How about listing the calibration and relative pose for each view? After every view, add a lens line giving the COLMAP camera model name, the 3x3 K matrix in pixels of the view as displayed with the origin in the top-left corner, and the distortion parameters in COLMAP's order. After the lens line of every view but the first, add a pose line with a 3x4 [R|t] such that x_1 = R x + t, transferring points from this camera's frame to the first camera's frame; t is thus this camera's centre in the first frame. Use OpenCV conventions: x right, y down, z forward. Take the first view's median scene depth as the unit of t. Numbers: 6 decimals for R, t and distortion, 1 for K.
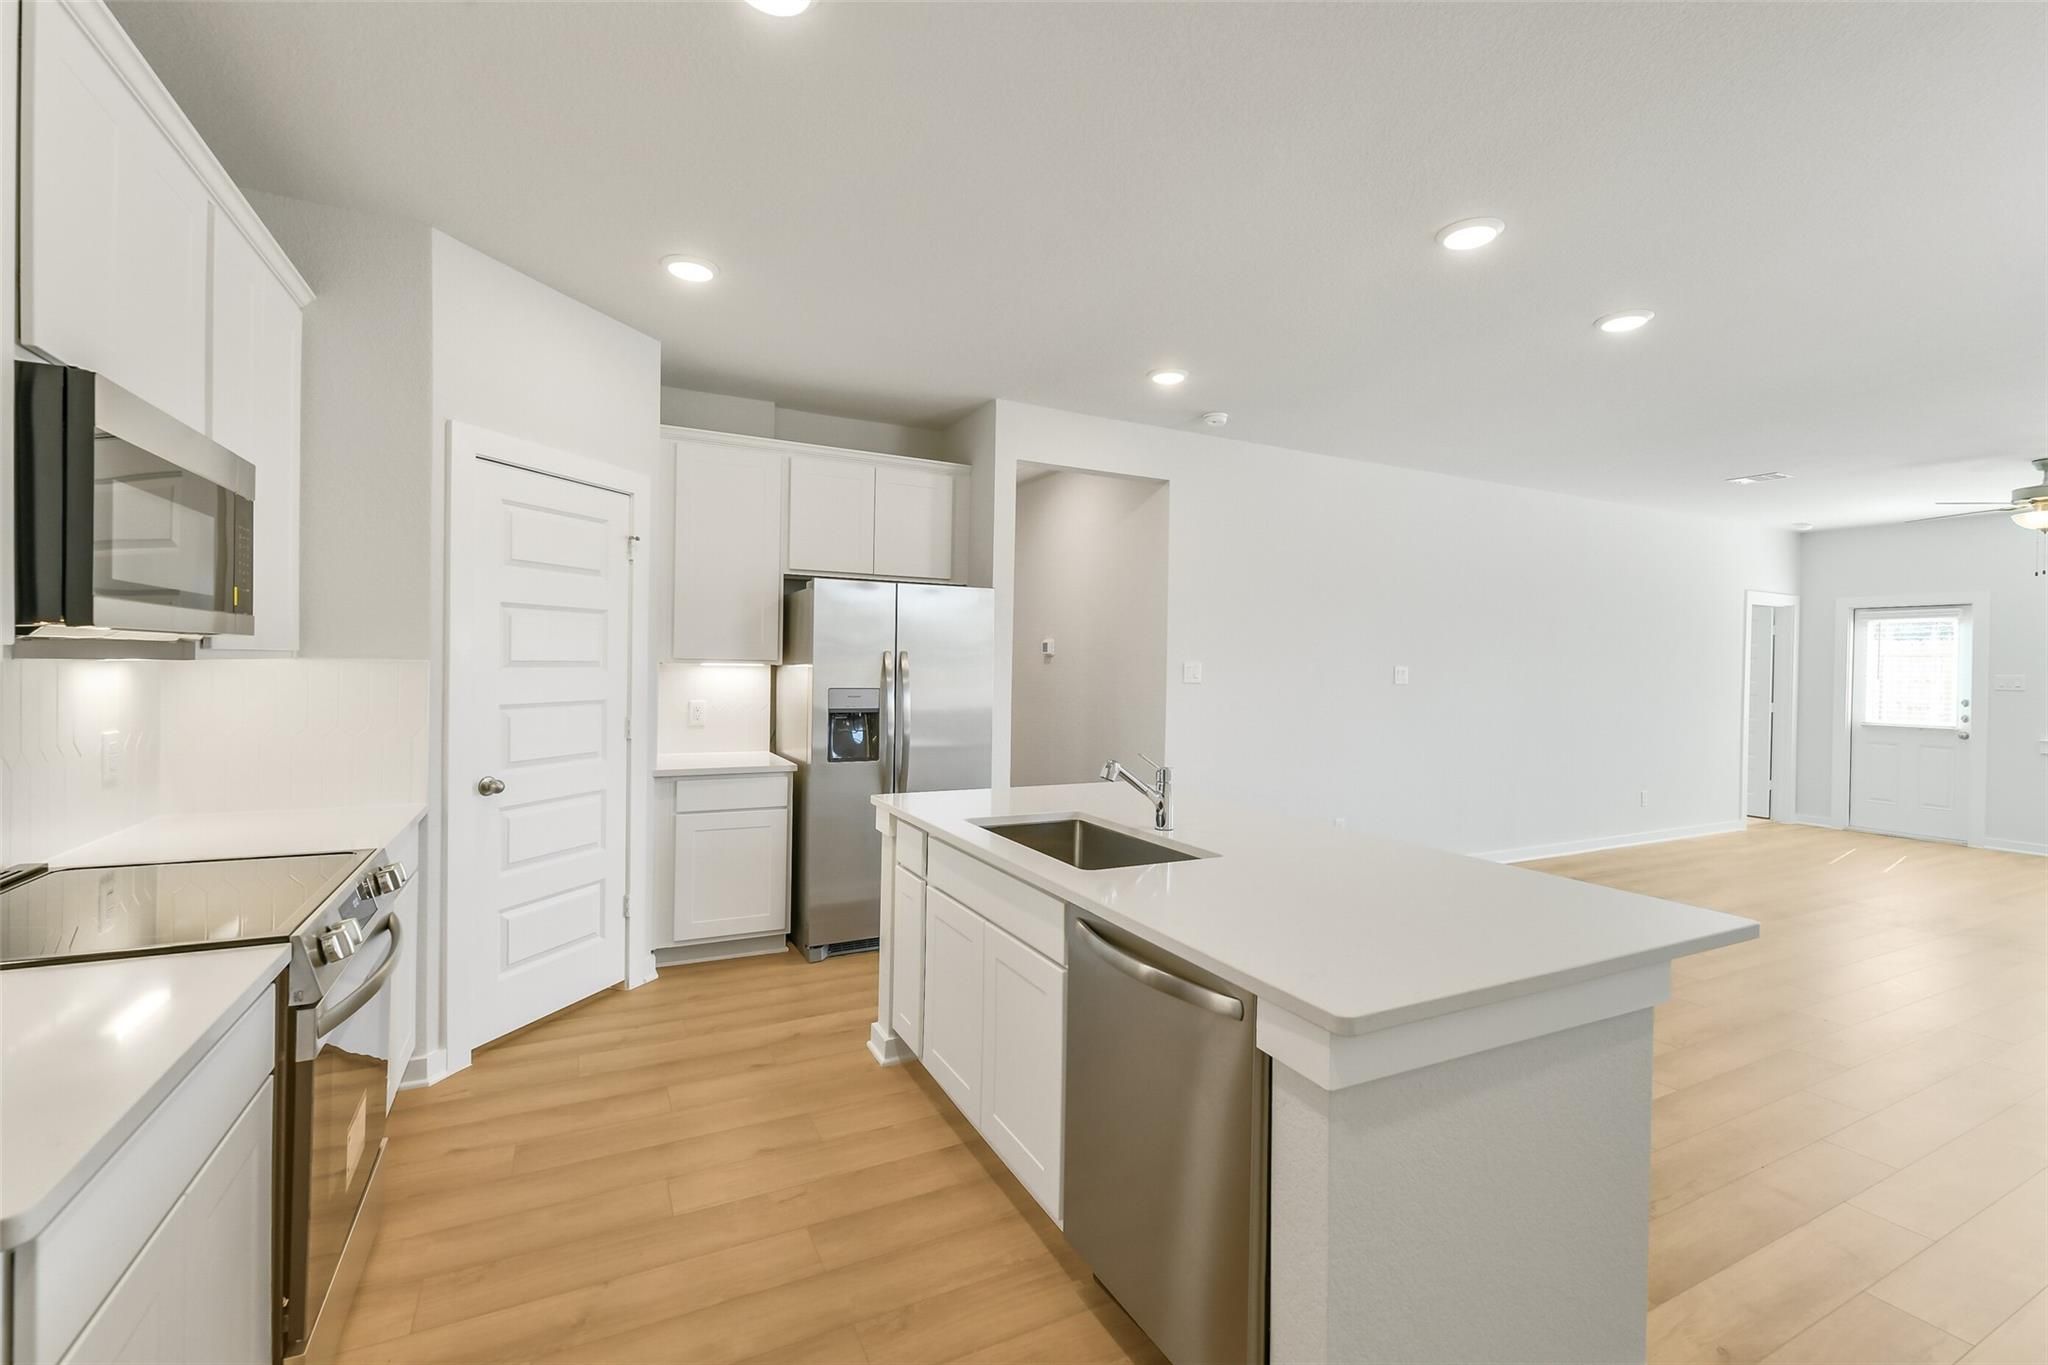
lens RADIAL K [[889.0, 0, 1022.3], [0, 889.0, 677.5], [0, 0, 1]] dist [0.003829, -0.001042]
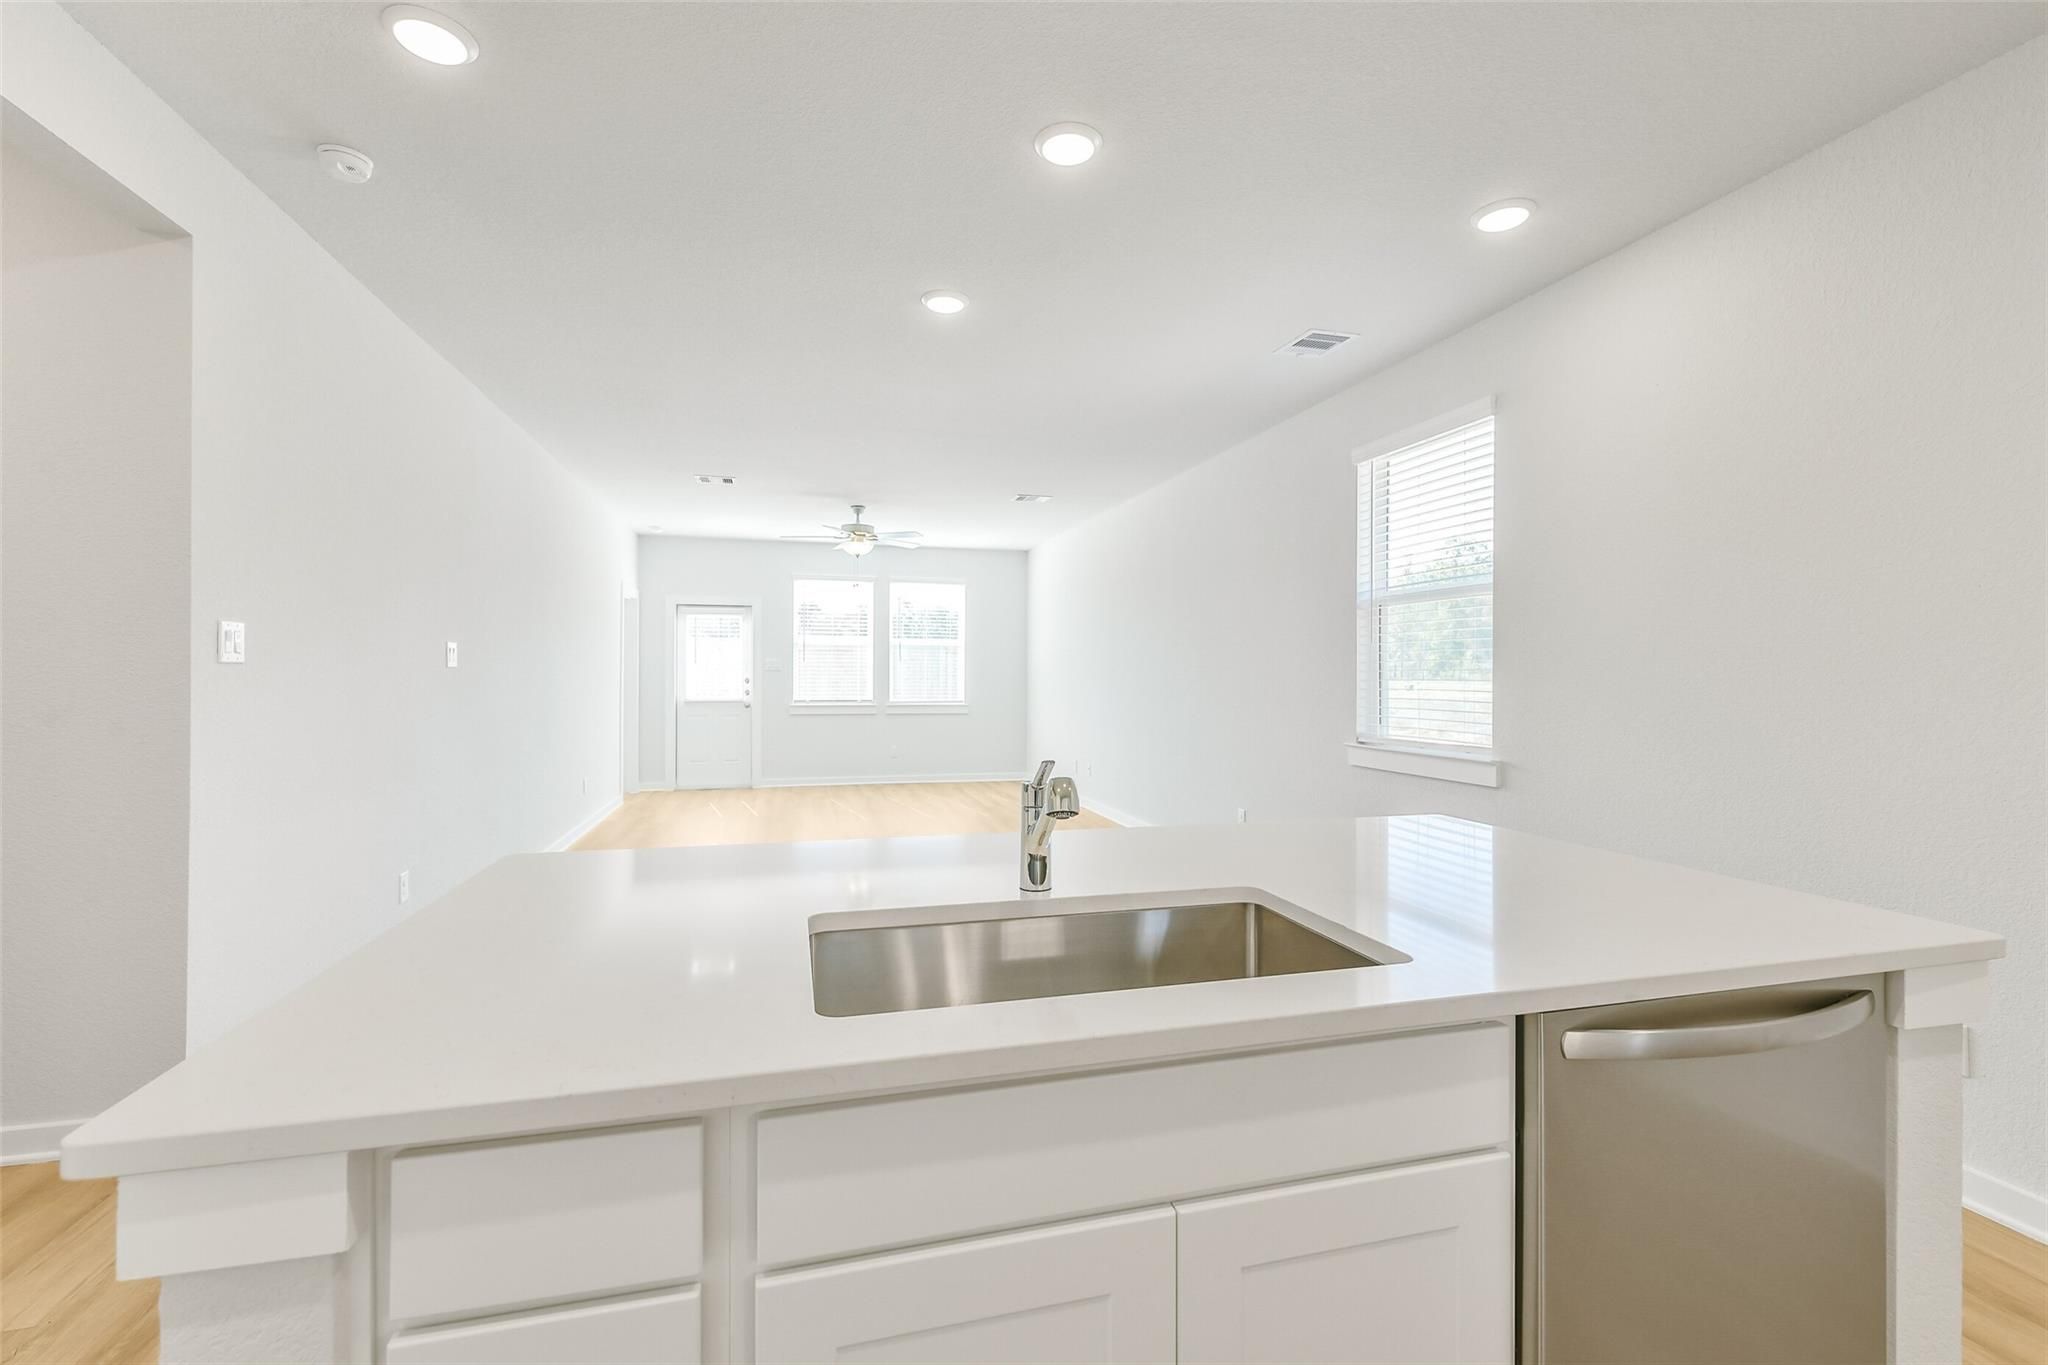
lens RADIAL K [[889.0, 0, 1021.0], [0, 889.0, 677.5], [0, 0, 1]] dist [0.003829, -0.001042]
pose [[0.186736, -0.017154, 0.982260, -0.217870], [0.011670, 0.999816, 0.015242, 0.011683], [-0.982341, 0.008617, 0.186902, 0.473217]]
